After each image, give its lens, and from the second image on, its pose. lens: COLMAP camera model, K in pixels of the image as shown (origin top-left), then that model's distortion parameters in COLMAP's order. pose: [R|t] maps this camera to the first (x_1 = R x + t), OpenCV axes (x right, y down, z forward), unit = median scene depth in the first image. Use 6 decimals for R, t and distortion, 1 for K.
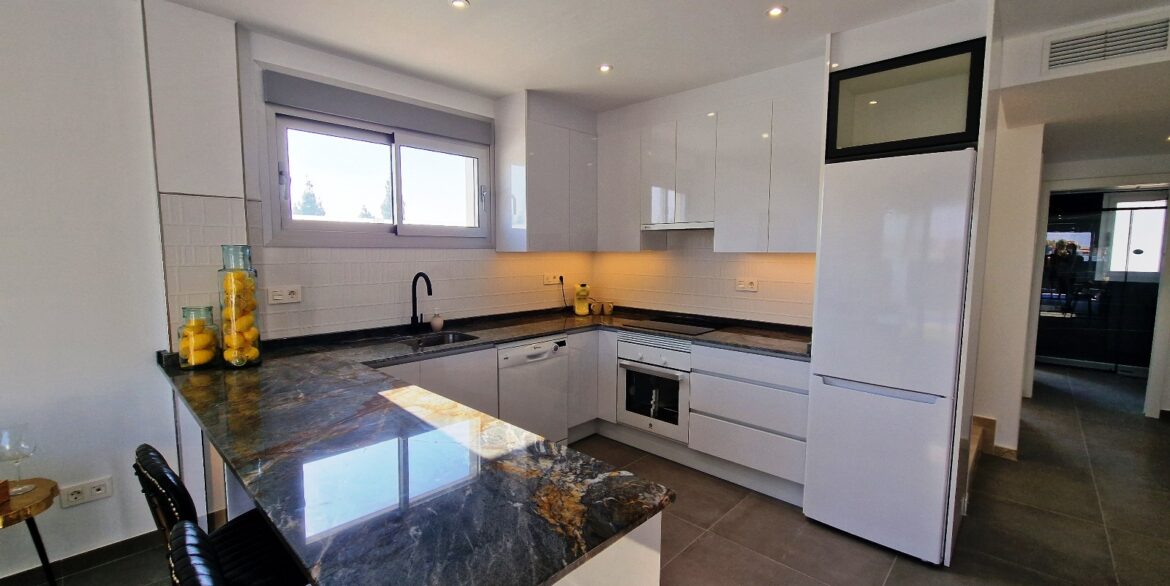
lens RADIAL K [[479.8, 0, 585.0], [0, 479.8, 293.0], [0, 0, 1]] dist [0.002157, -0.005135]
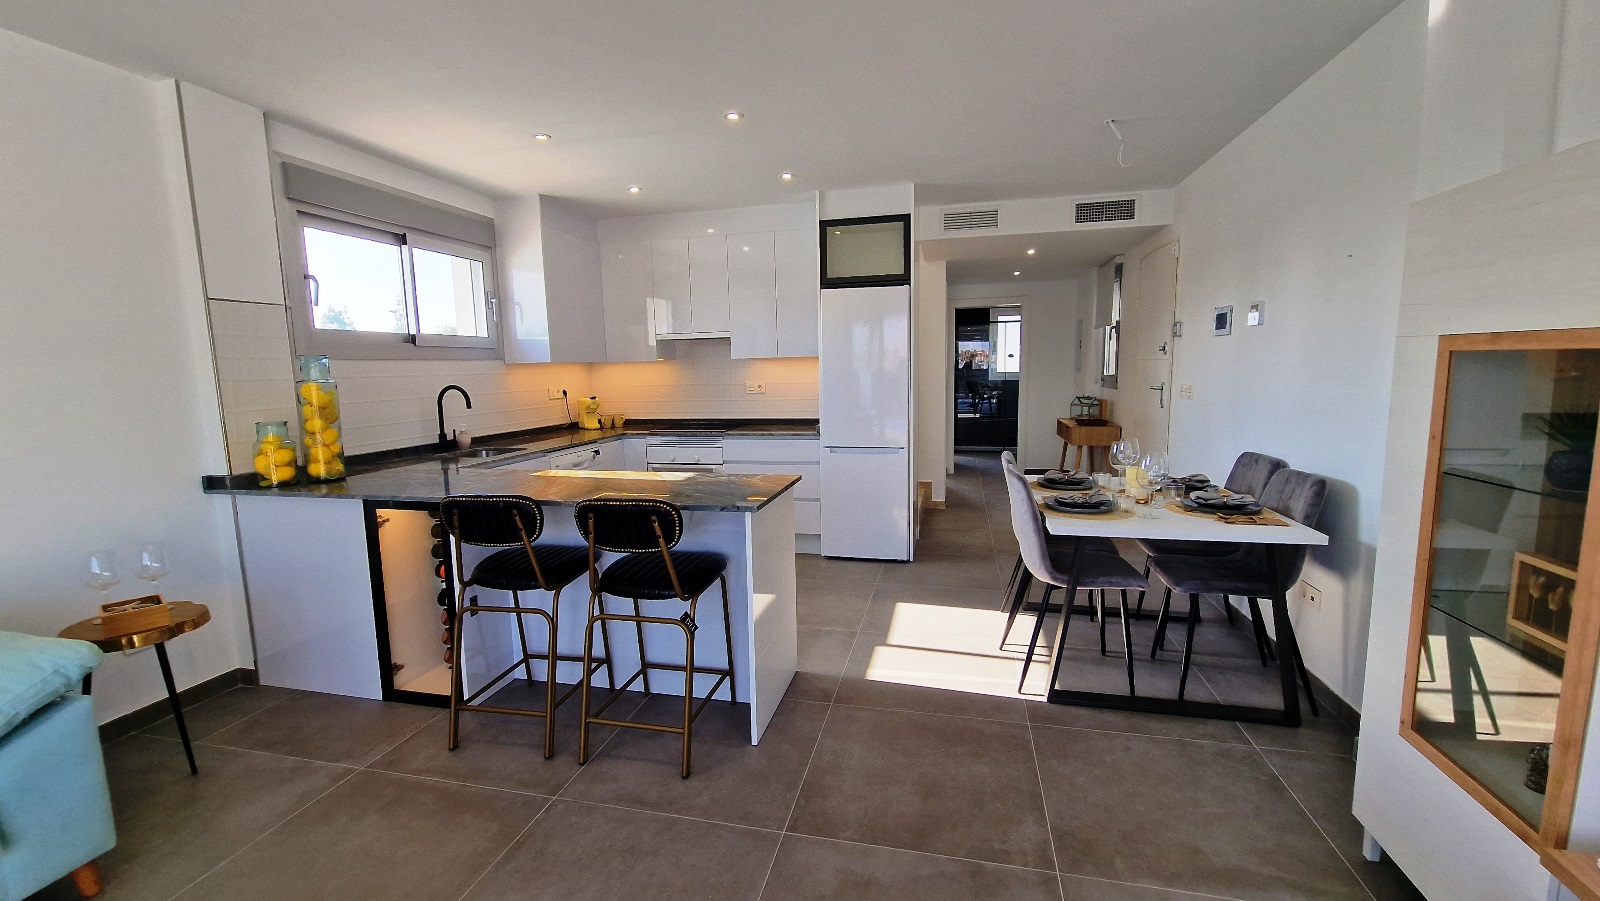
lens RADIAL K [[654.3, 0, 800.0], [0, 654.3, 450.5], [0, 0, 1]] dist [-0.001870, -0.000108]
pose [[0.866047, -0.086681, 0.492391, -0.384450], [0.070591, 0.996190, 0.051210, 0.065354], [-0.494954, -0.009592, 0.868866, -0.442267]]
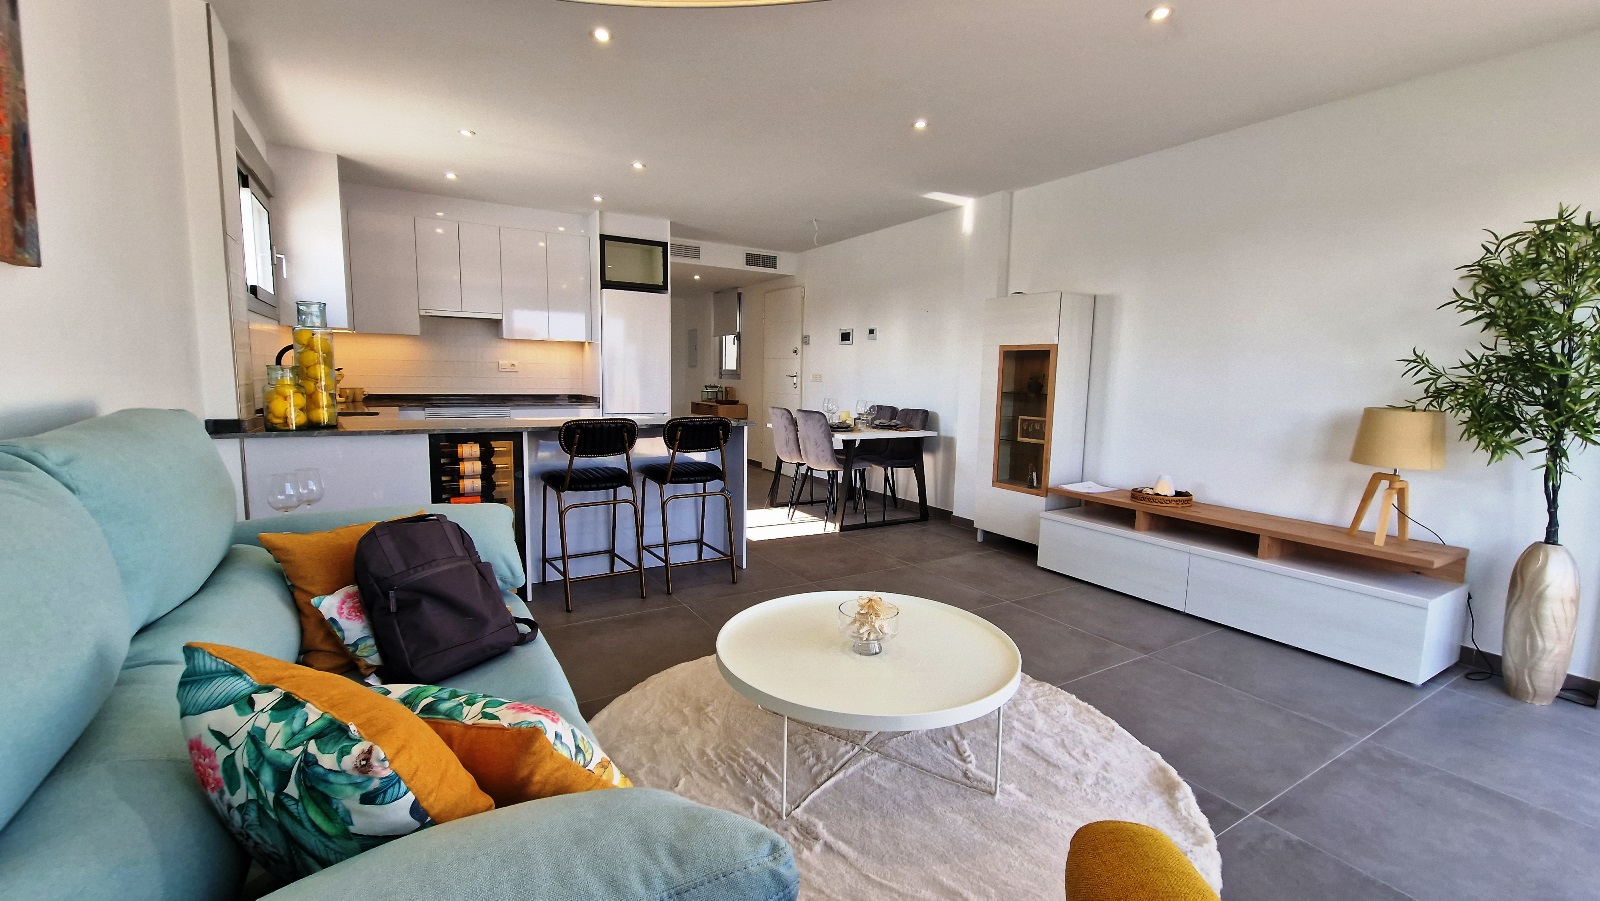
lens RADIAL K [[654.3, 0, 800.0], [0, 654.3, 450.5], [0, 0, 1]] dist [-0.001870, -0.000108]
pose [[0.263976, -0.111409, 0.958073, -1.252146], [0.068898, 0.992947, 0.096481, 0.098859], [-0.962065, 0.040540, 0.269790, -0.212838]]
